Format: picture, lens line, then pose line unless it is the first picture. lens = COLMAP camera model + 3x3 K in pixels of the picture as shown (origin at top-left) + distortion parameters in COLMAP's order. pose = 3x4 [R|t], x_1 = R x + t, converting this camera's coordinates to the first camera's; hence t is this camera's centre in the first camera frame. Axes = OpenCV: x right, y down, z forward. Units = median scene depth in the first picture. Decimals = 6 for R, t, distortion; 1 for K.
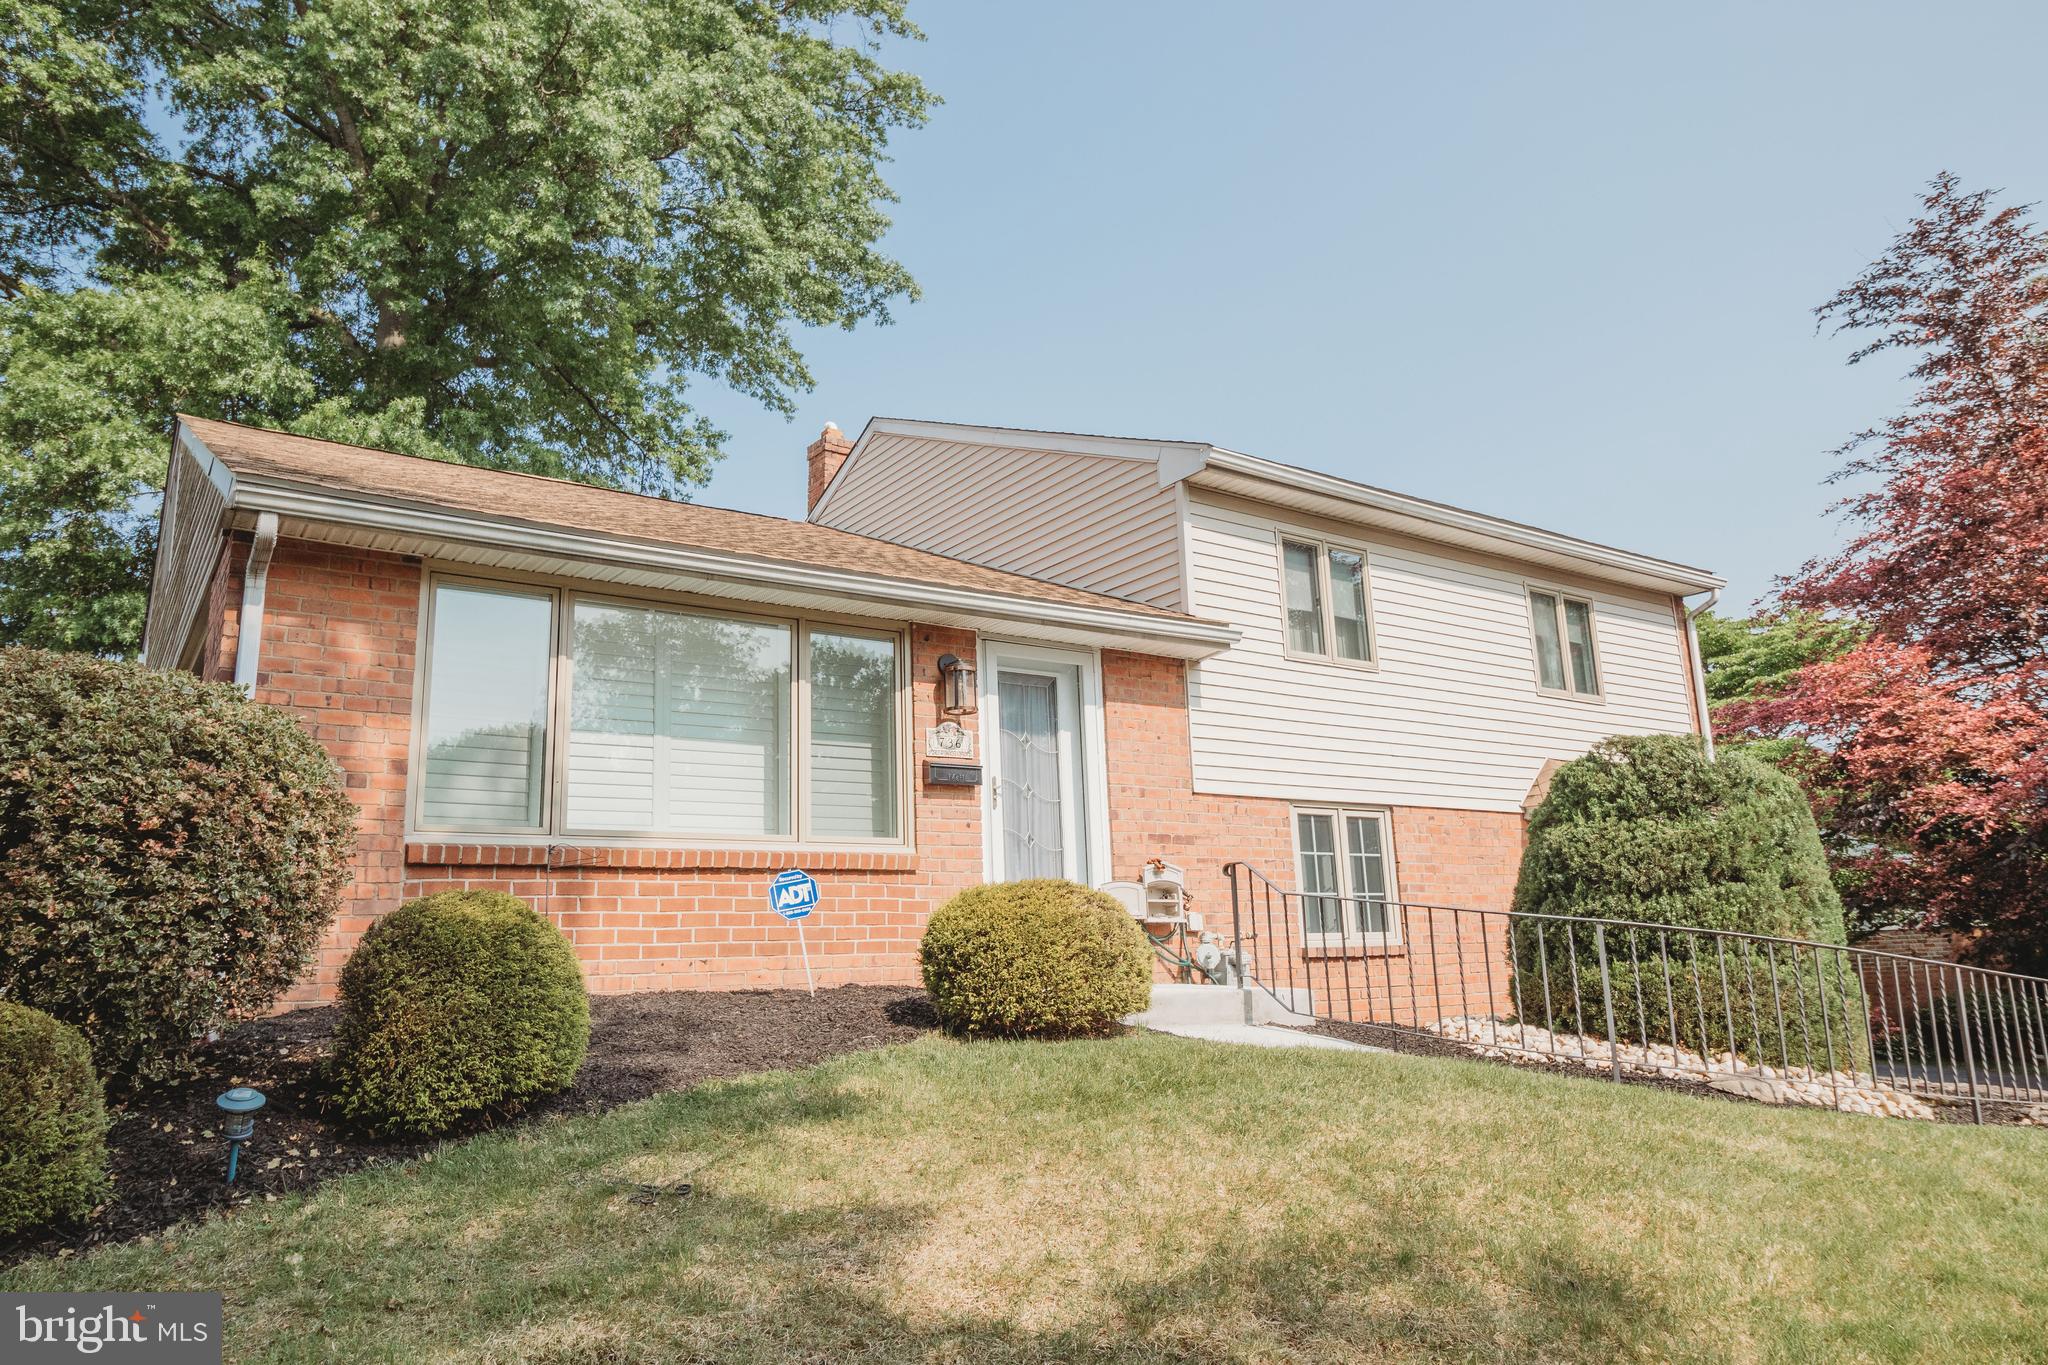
lens RADIAL K [[1389.1, 0, 1029.9], [0, 1389.1, 683.4], [0, 0, 1]] dist [0.005895, -0.003161]
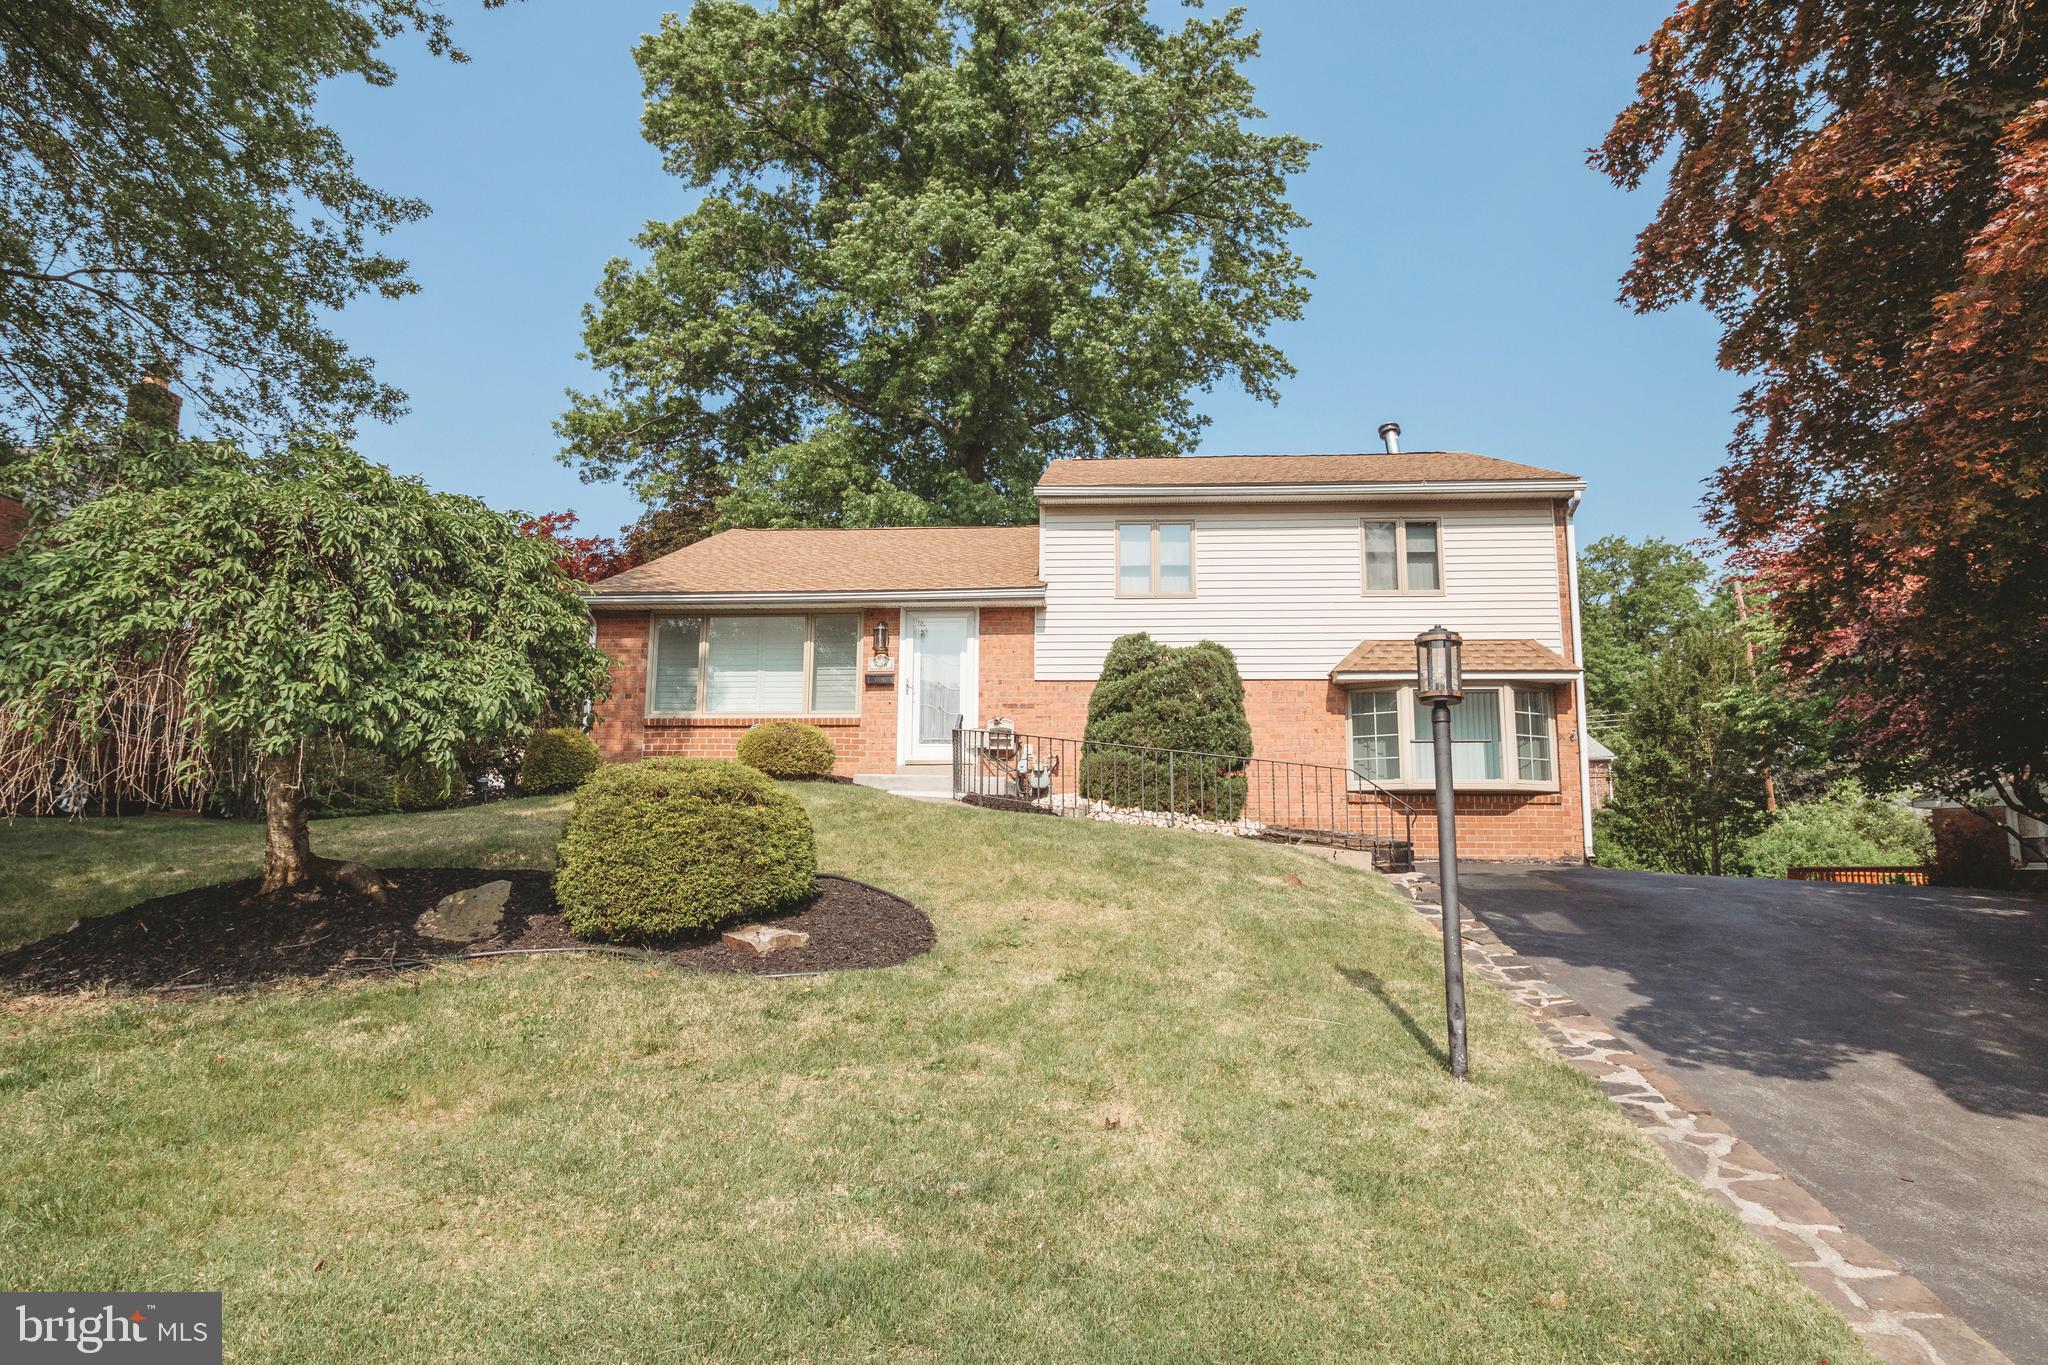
lens RADIAL K [[1247.2, 0, 1018.9], [0, 1247.2, 676.5], [0, 0, 1]] dist [0.003321, -0.000220]
pose [[0.778896, -0.061602, -0.624120, 1.129889], [0.098465, 0.994834, 0.024691, 0.031664], [0.619375, -0.080686, 0.780938, -0.288754]]
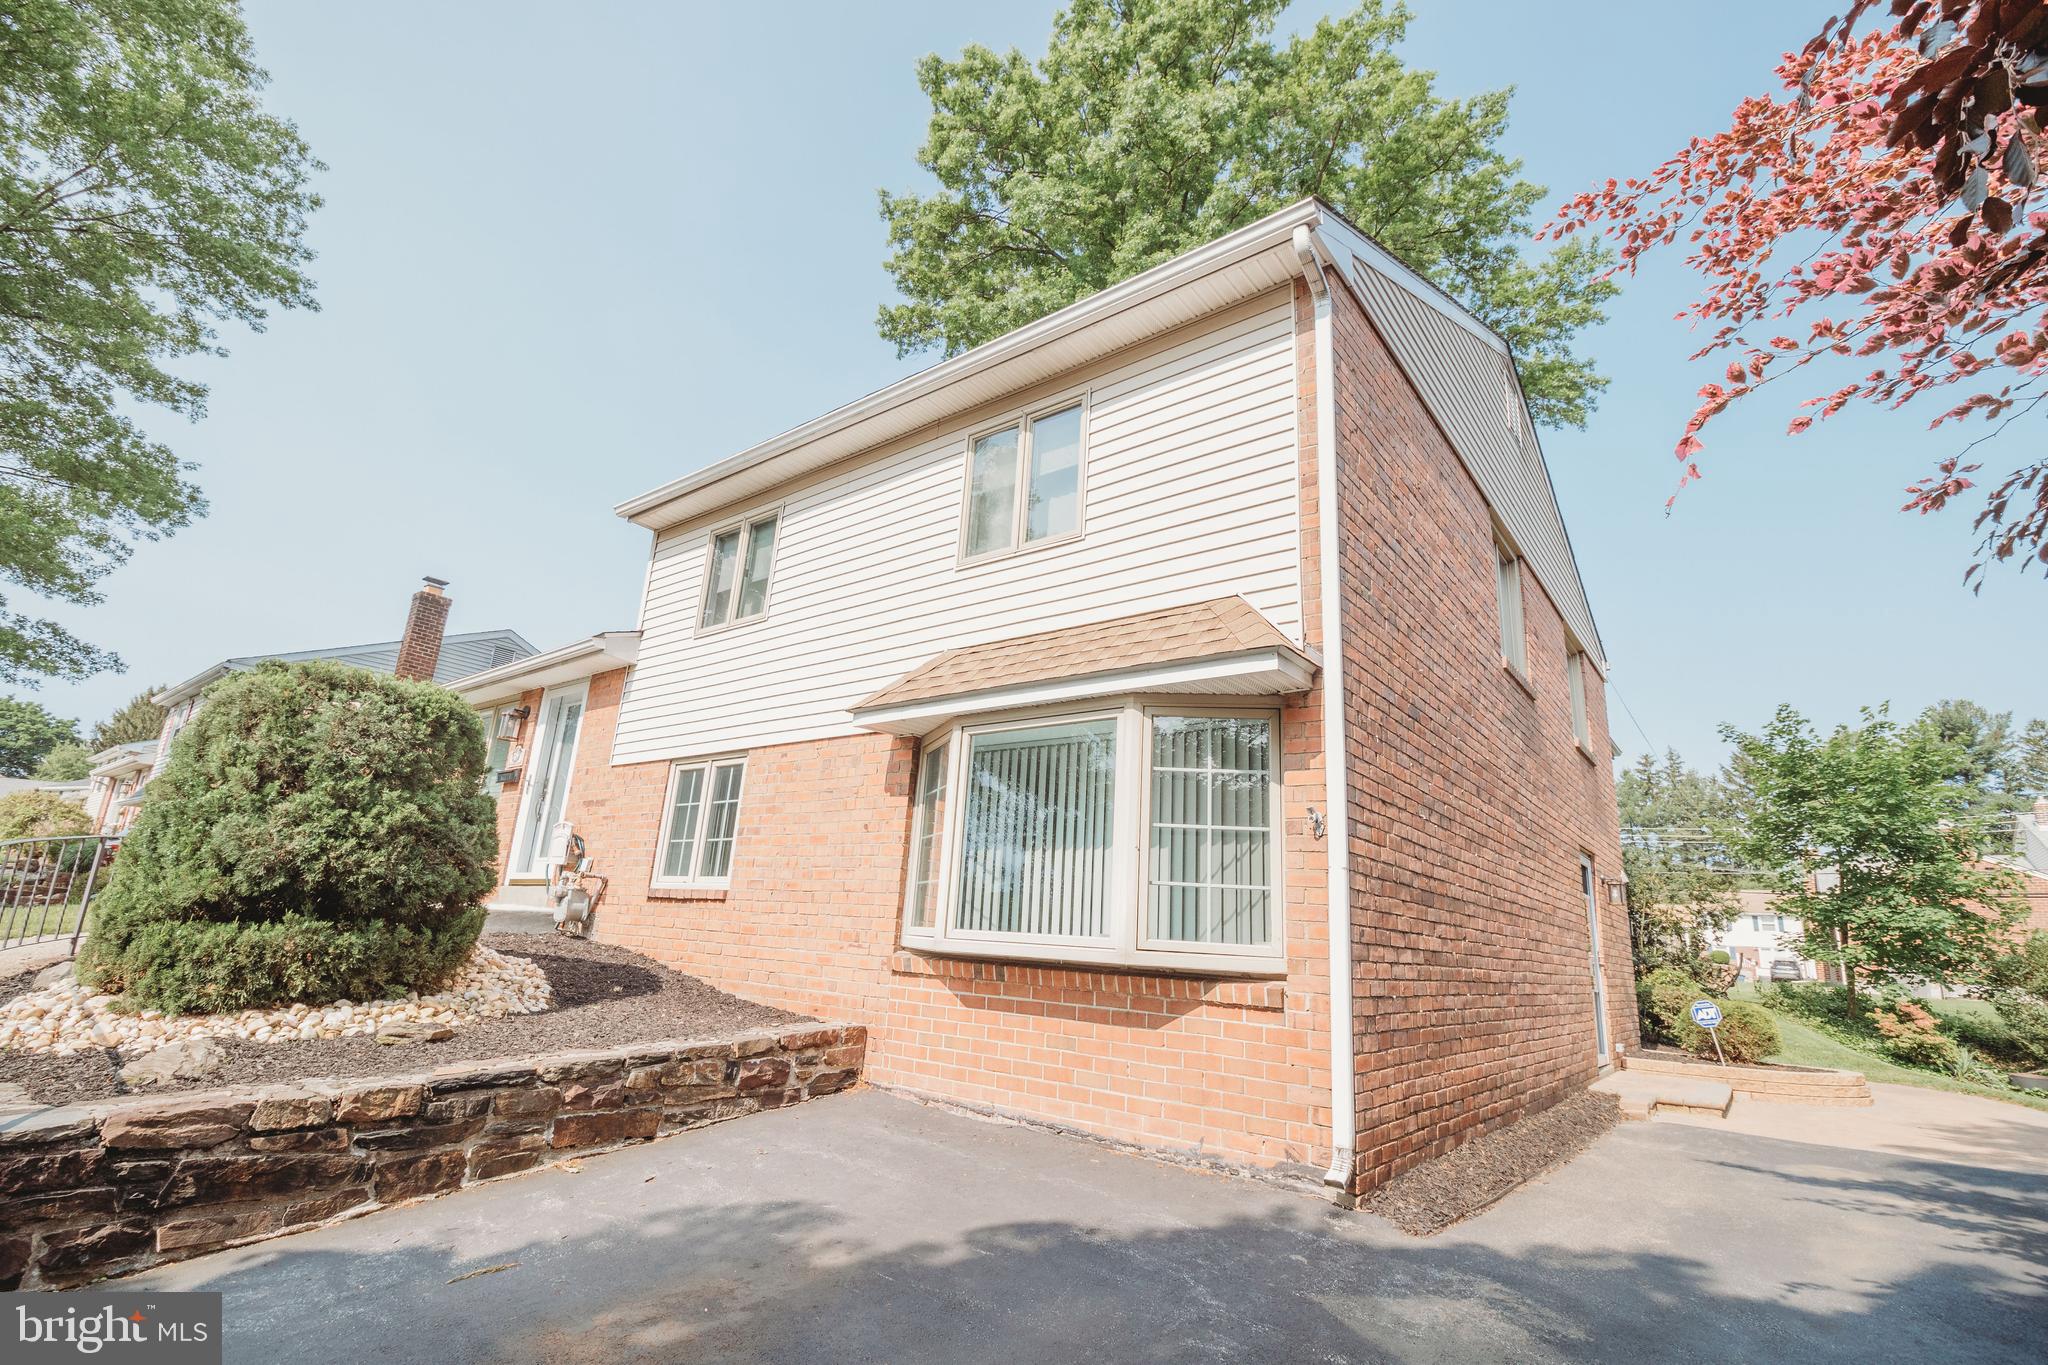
lens RADIAL K [[934.5, 0, 1028.8], [0, 934.5, 680.3], [0, 0, 1]] dist [-0.010795, -0.004594]
pose [[0.297027, -0.208559, -0.931814, 1.074905], [0.133217, 0.975363, -0.175841, 0.207806], [0.945531, -0.071904, 0.317493, 1.109348]]
